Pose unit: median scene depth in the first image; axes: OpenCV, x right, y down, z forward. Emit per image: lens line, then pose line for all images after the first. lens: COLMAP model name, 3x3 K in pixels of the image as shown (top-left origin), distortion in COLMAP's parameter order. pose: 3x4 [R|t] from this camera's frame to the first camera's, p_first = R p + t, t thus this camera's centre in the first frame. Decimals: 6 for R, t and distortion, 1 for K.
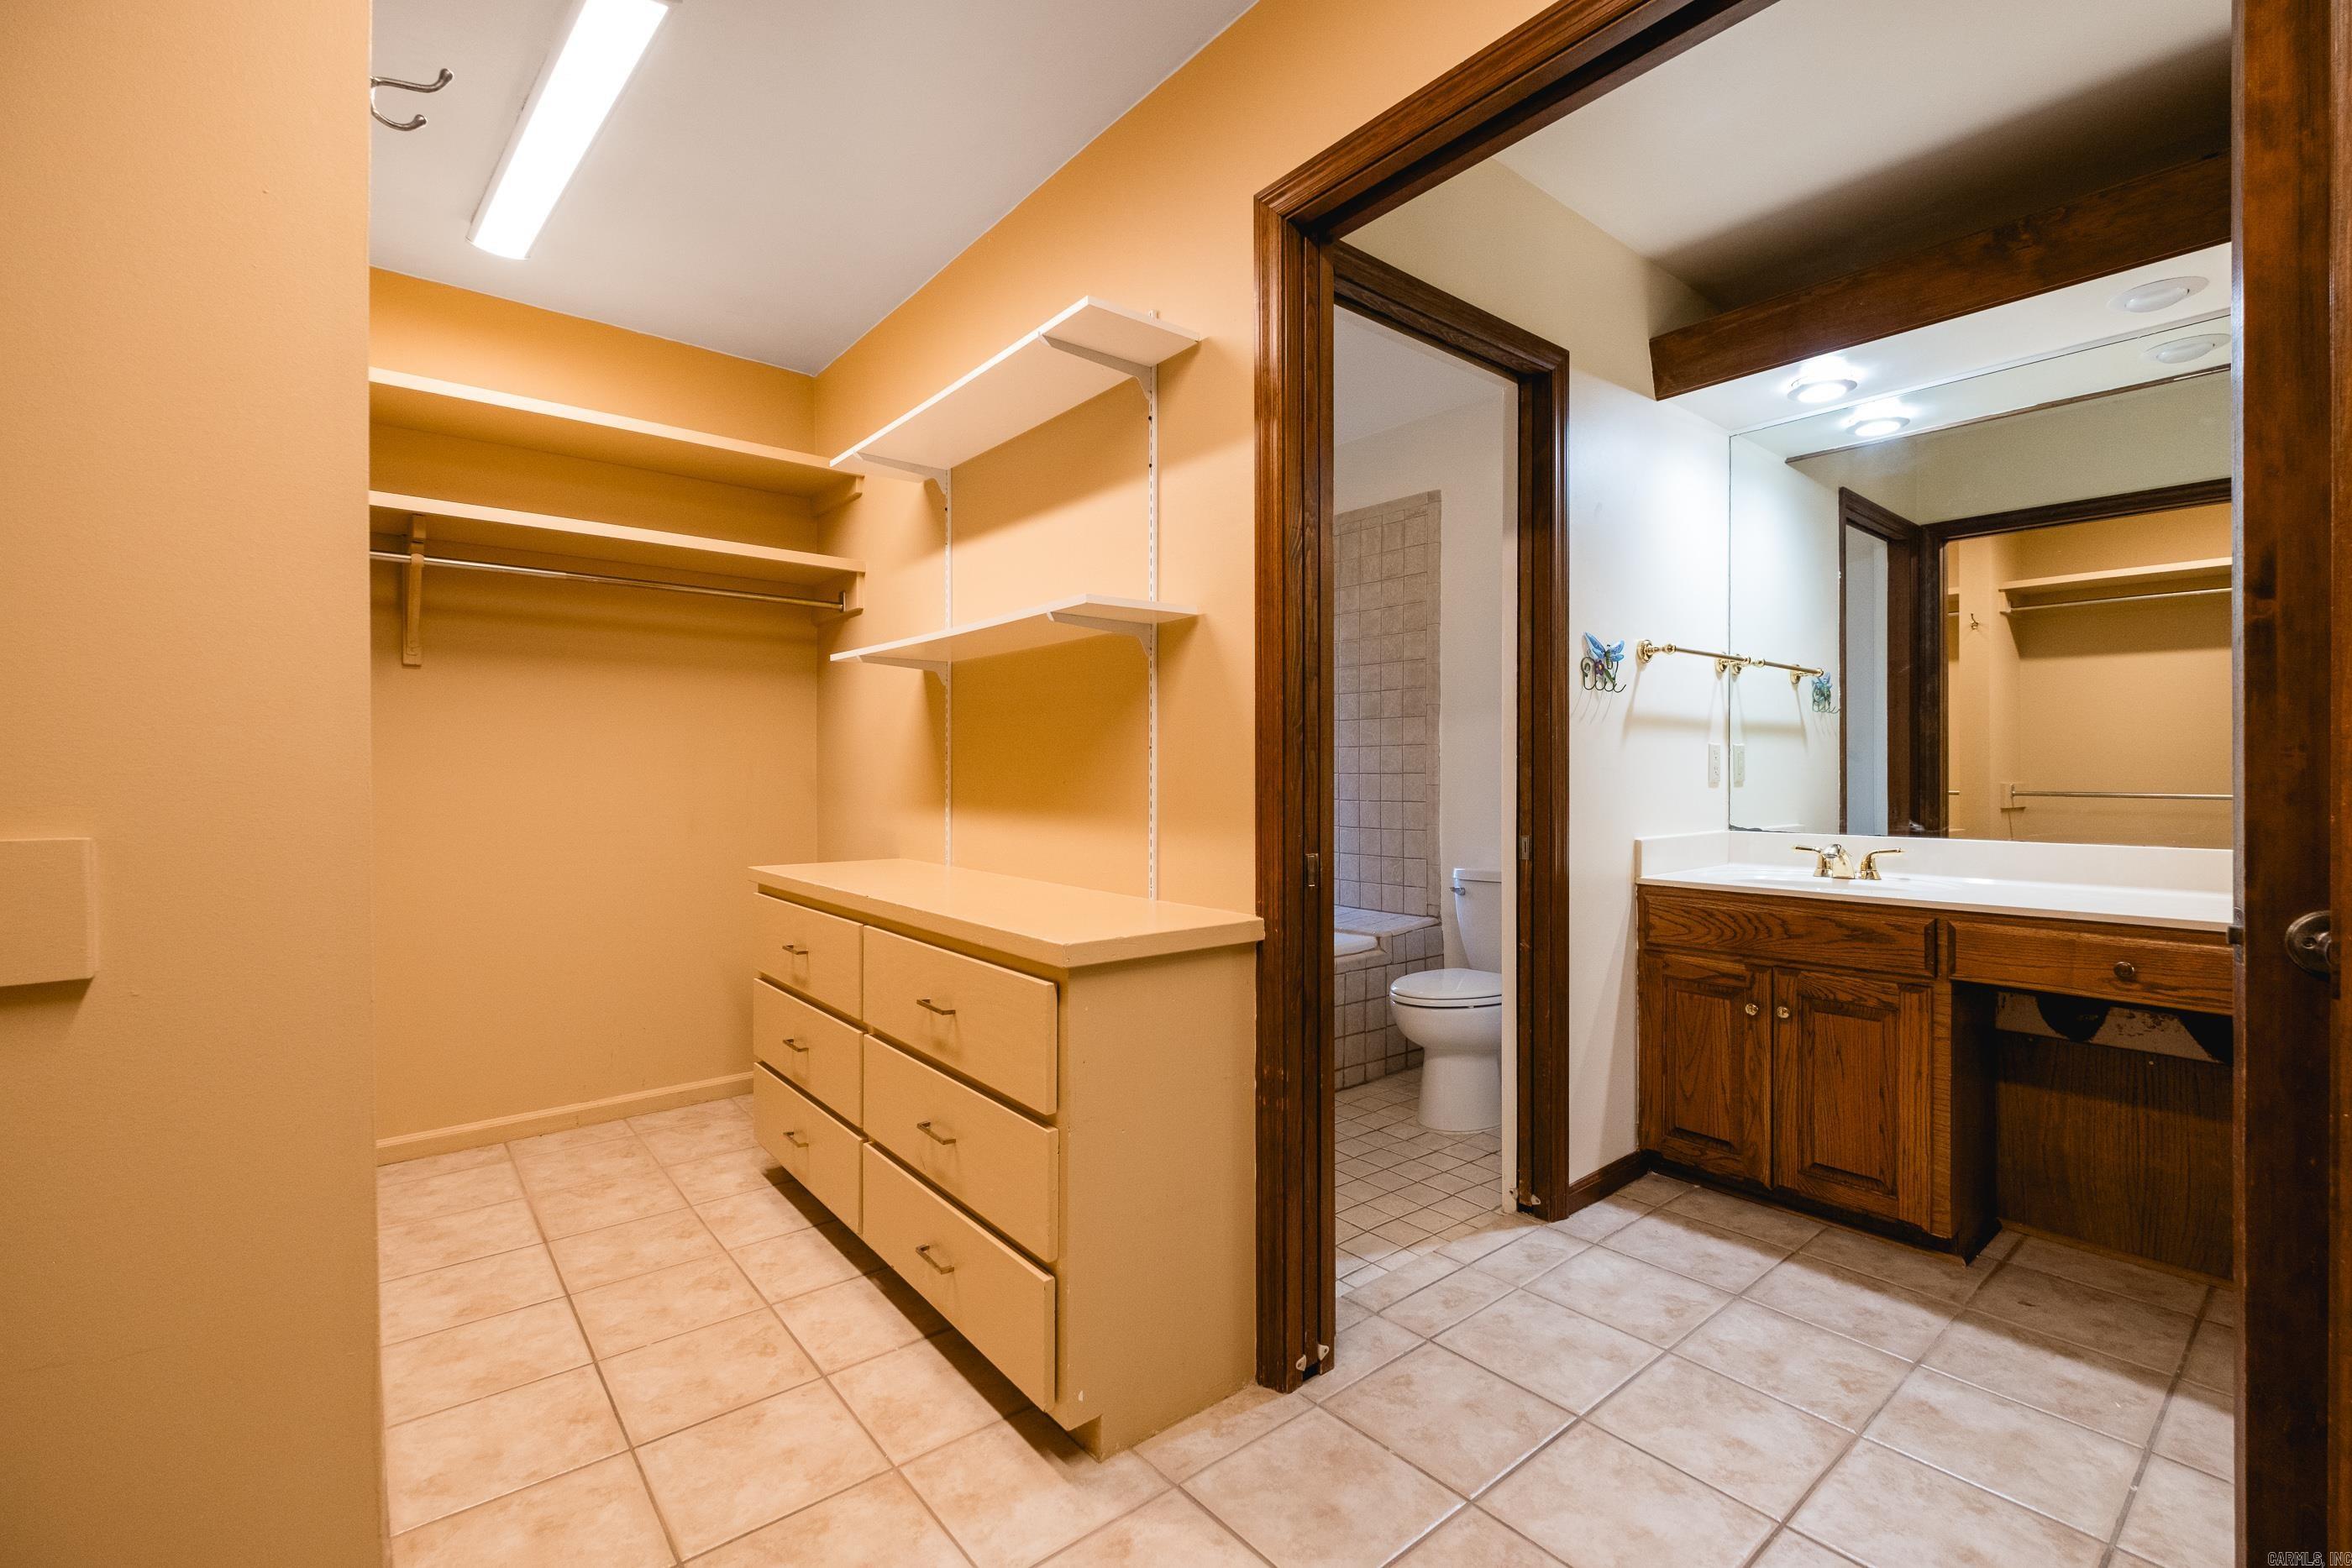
lens RADIAL K [[1036.2, 0, 1205.3], [0, 1036.2, 773.2], [0, 0, 1]] dist [0.005753, -0.004069]
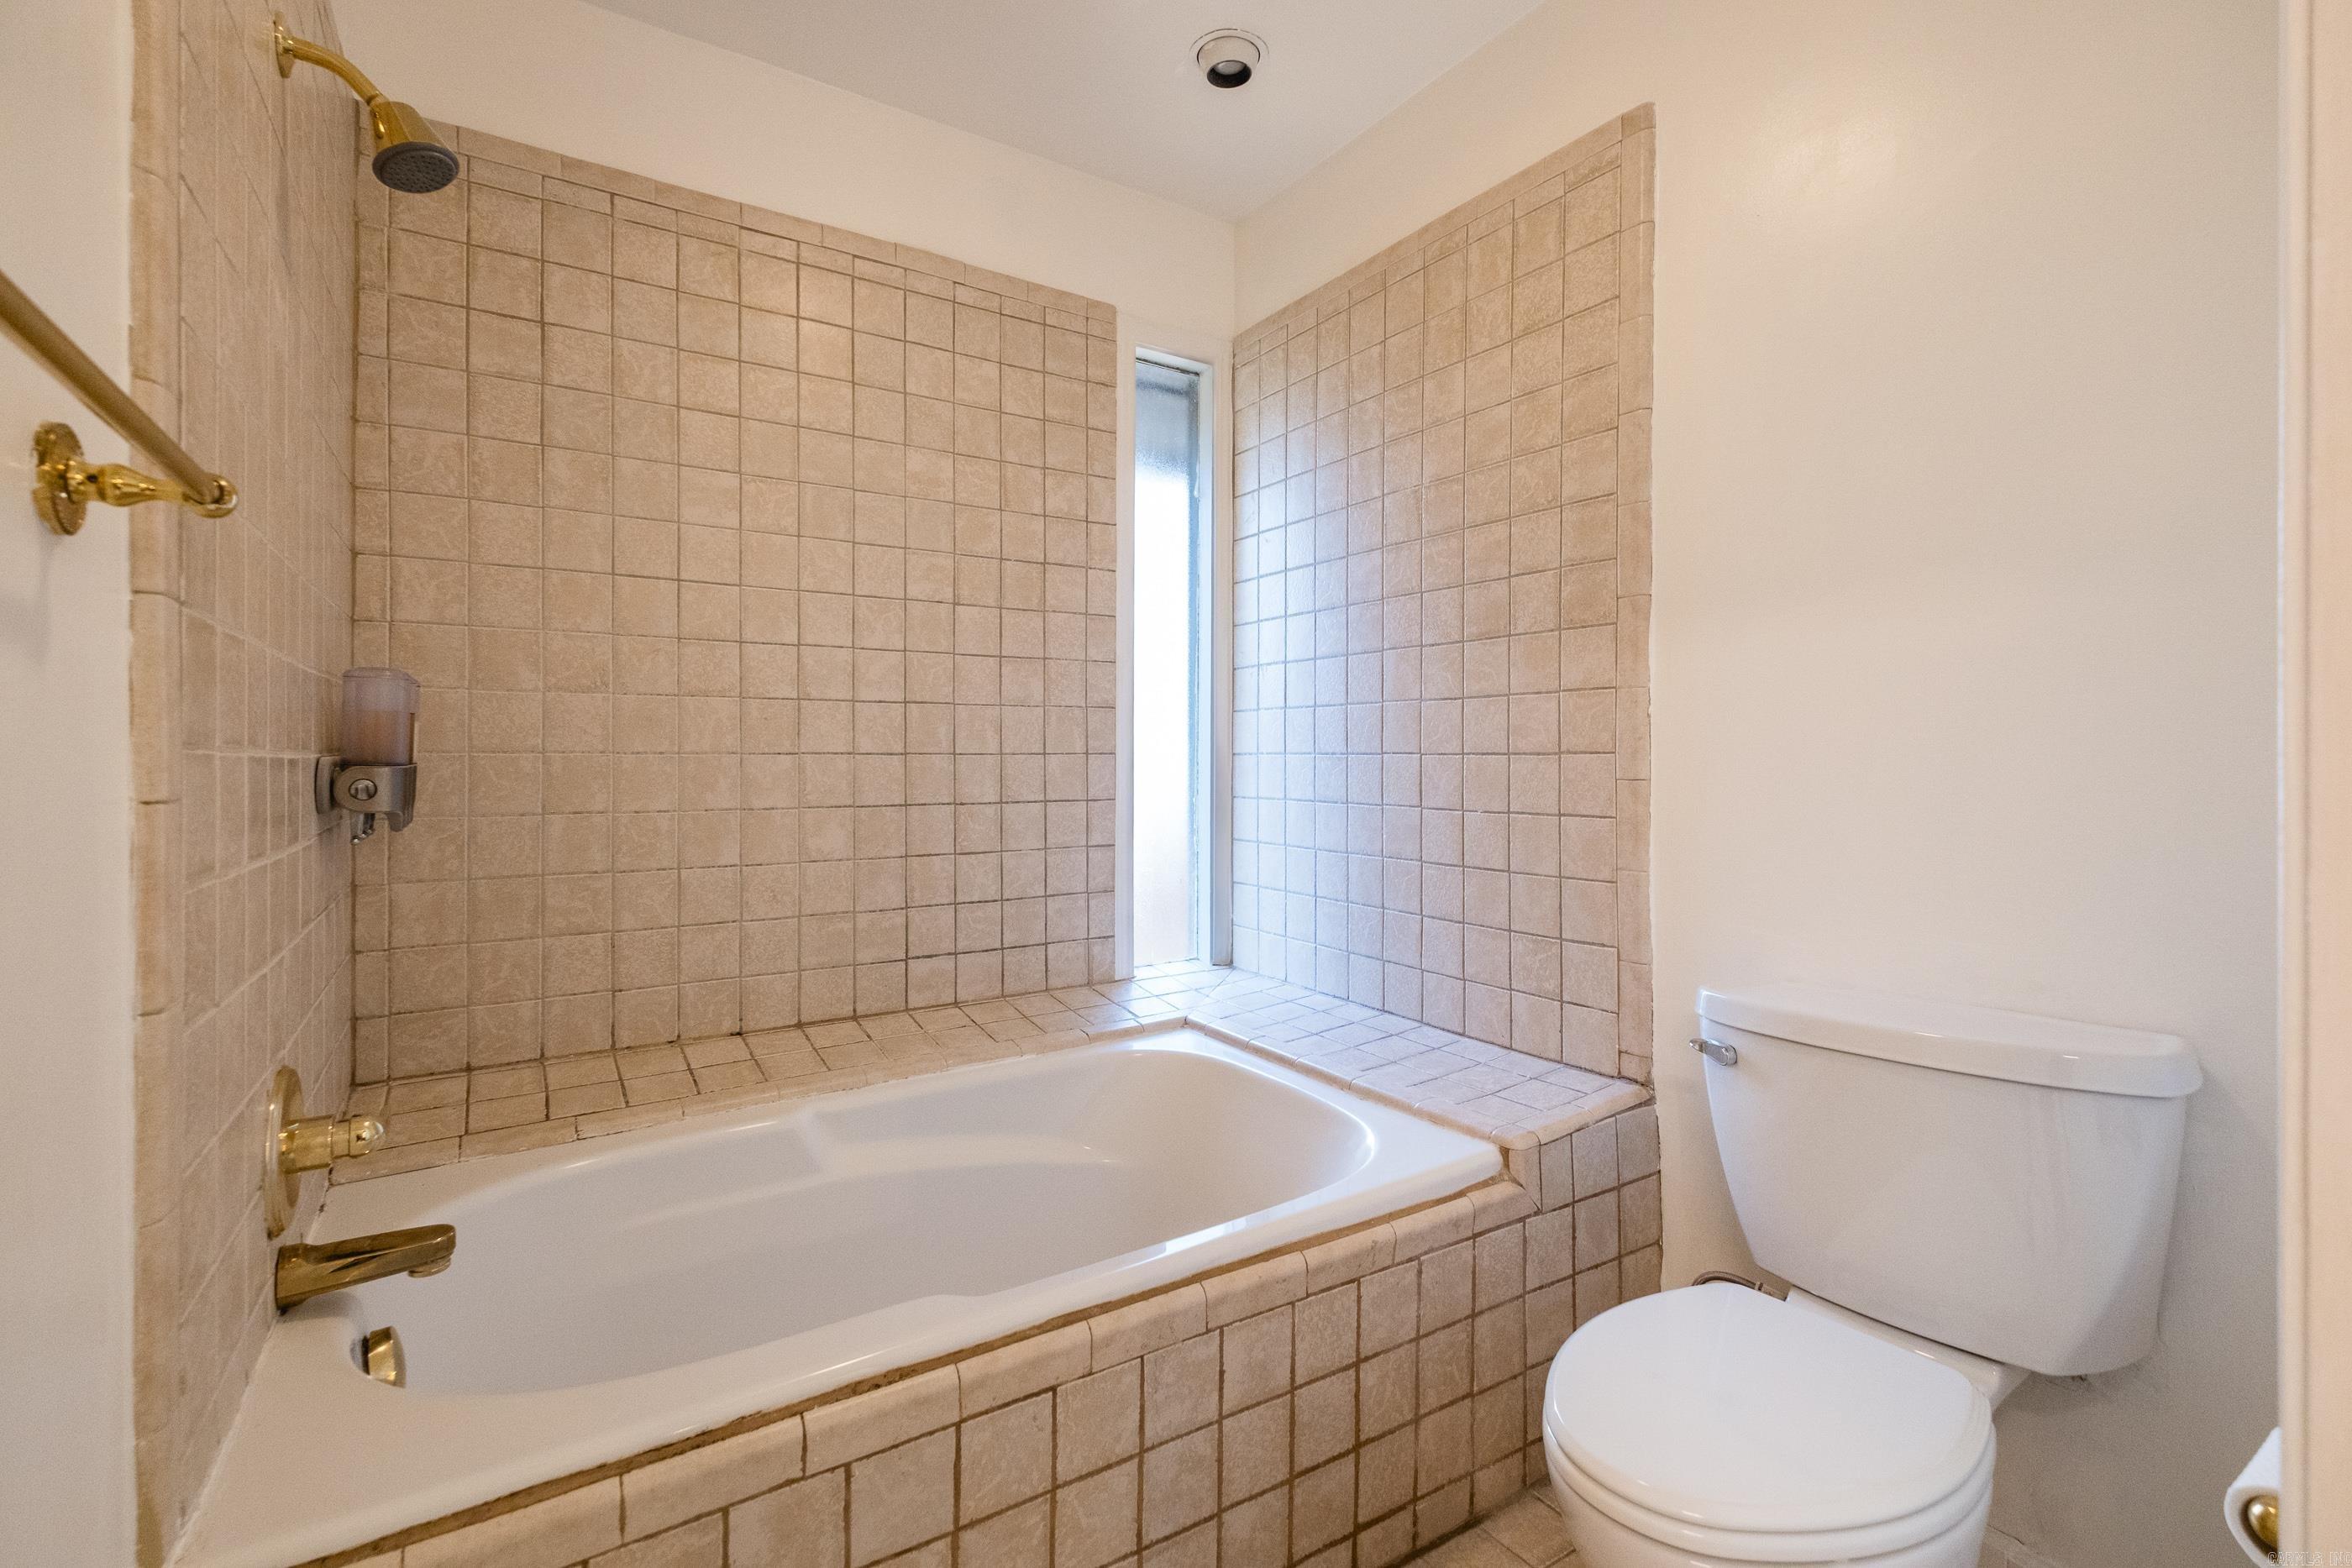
lens RADIAL K [[1036.2, 0, 1181.1], [0, 1036.2, 759.0], [0, 0, 1]] dist [0.005753, -0.004069]
pose [[0.991205, 0.000741, -0.132337, 0.139561], [-0.000808, 1.000000, -0.000456, 0.004808], [0.132336, 0.000559, 0.991205, 0.856649]]
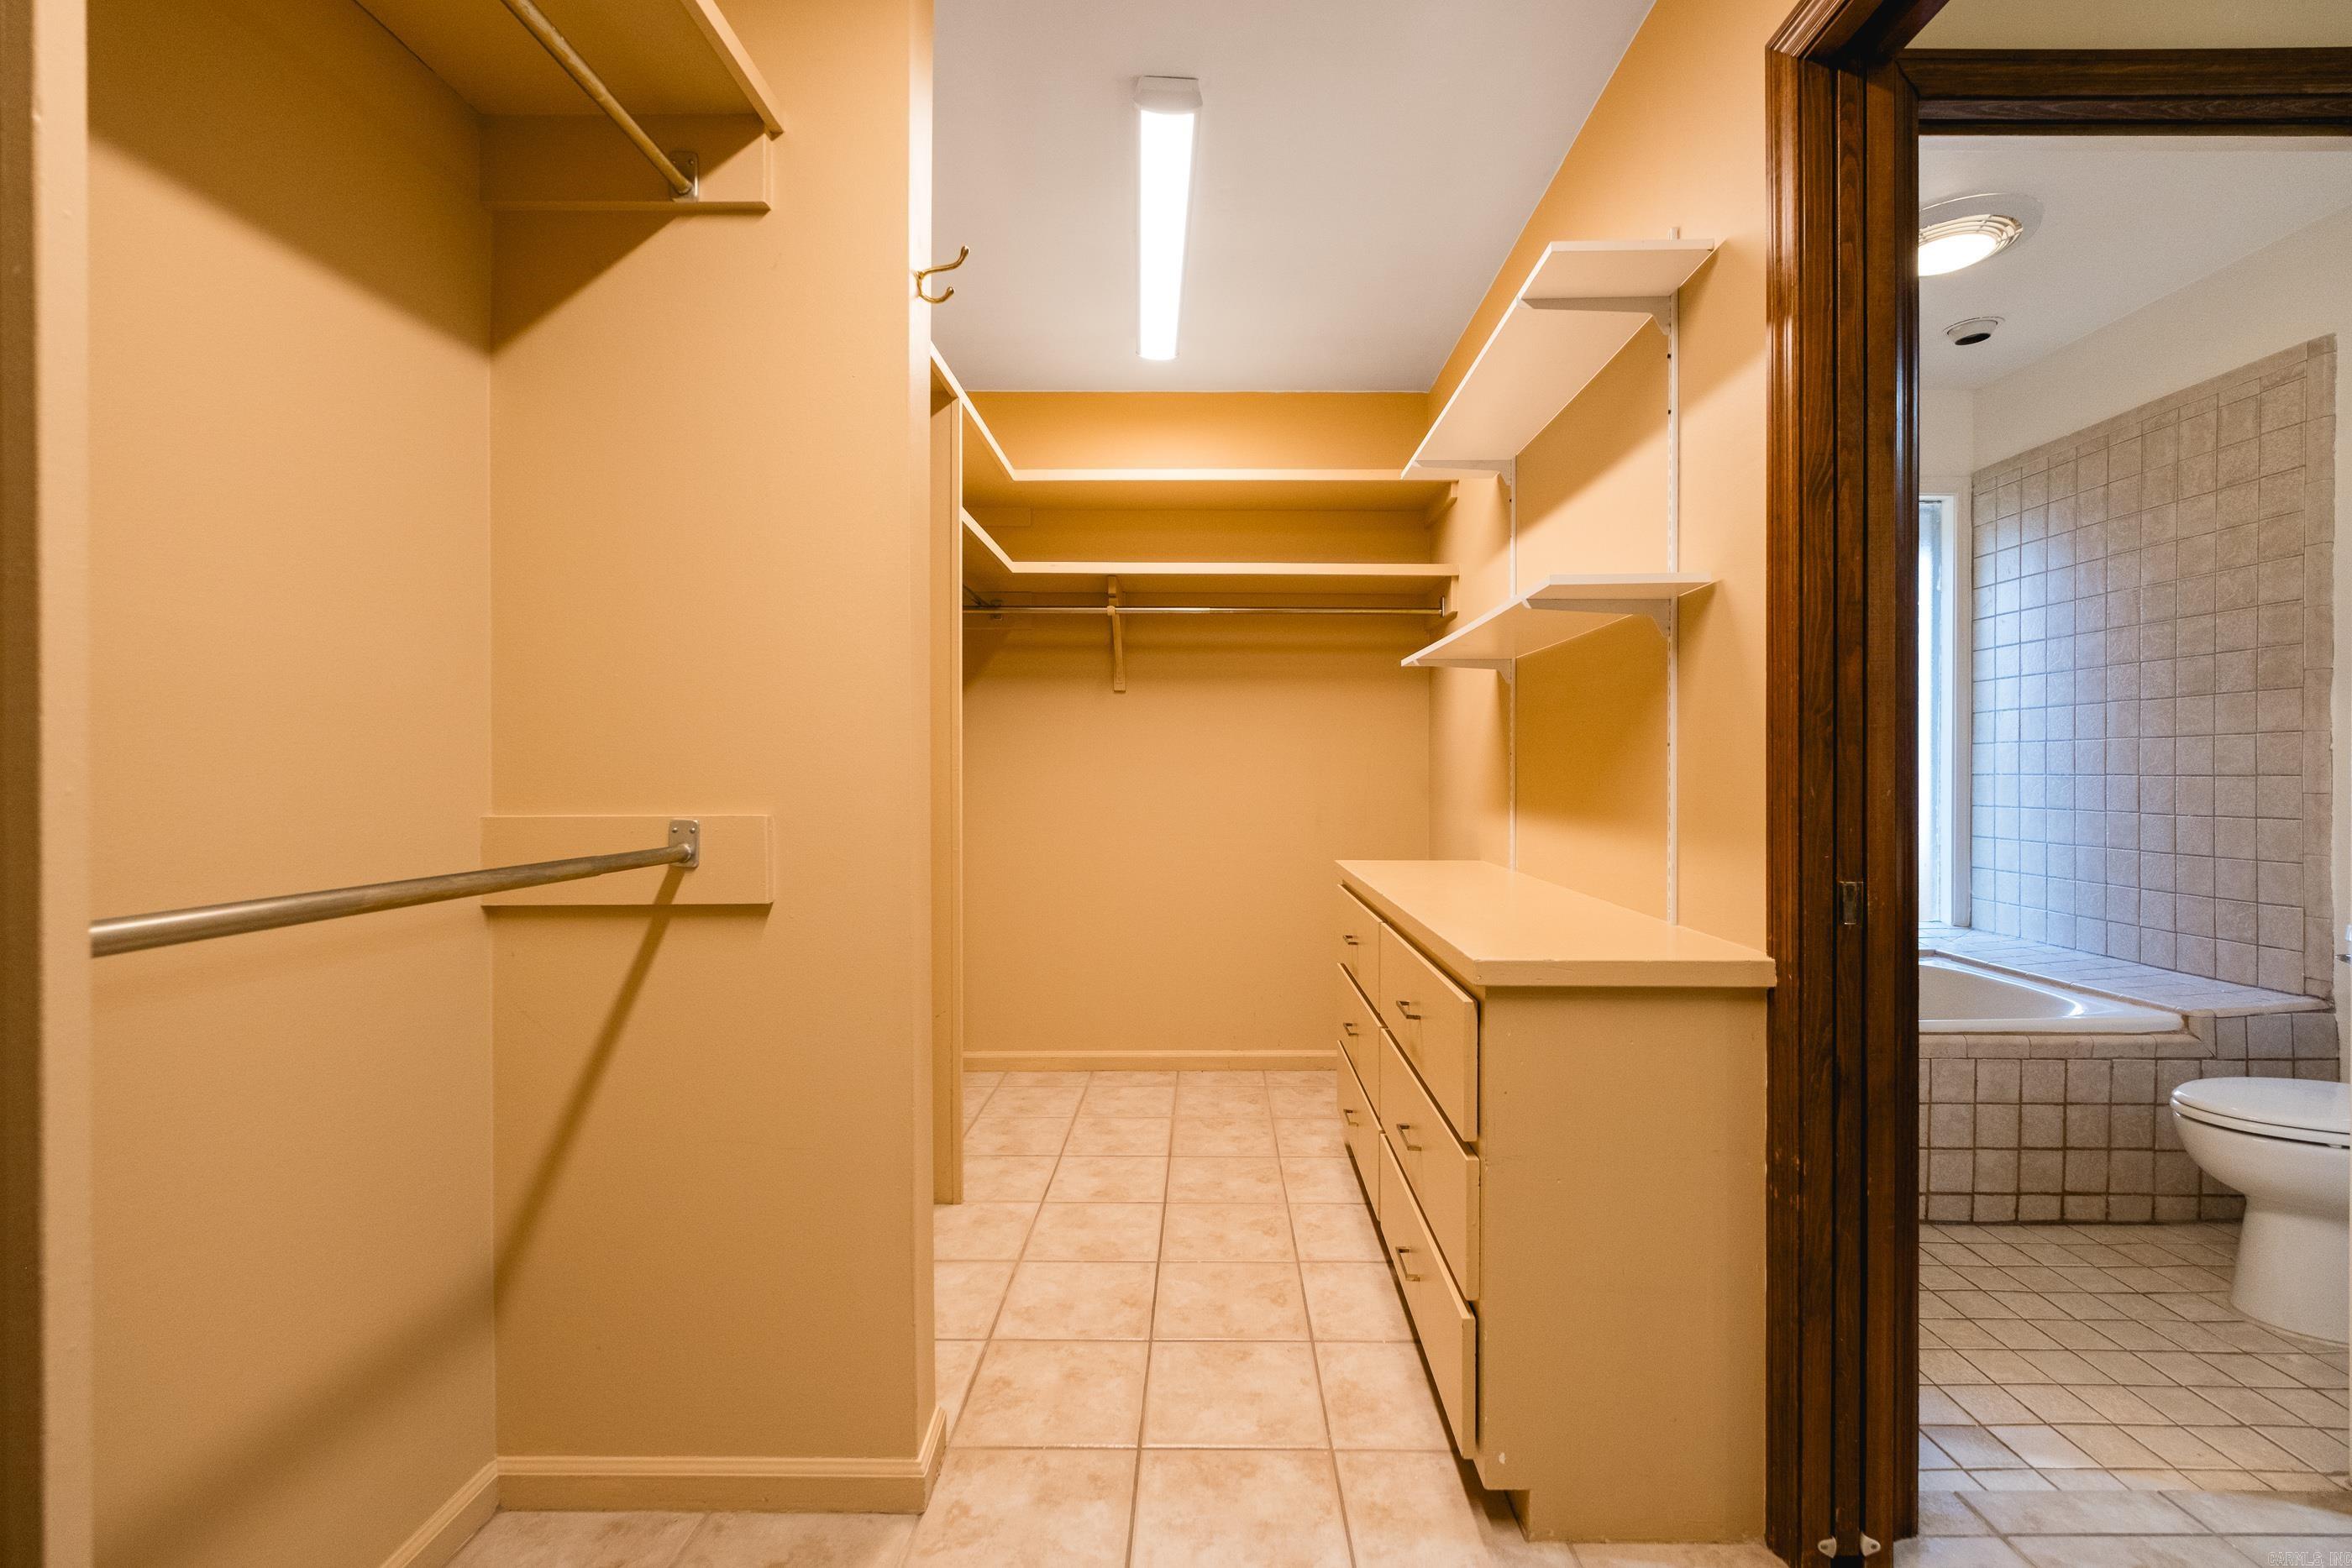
lens RADIAL K [[1036.2, 0, 1193.5], [0, 1036.2, 775.9], [0, 0, 1]] dist [0.005753, -0.004069]
pose [[0.758516, 0.002209, -0.651651, 0.173912], [-0.000985, 0.999997, 0.002244, -0.000520], [0.651654, -0.001061, 0.758516, 0.085786]]
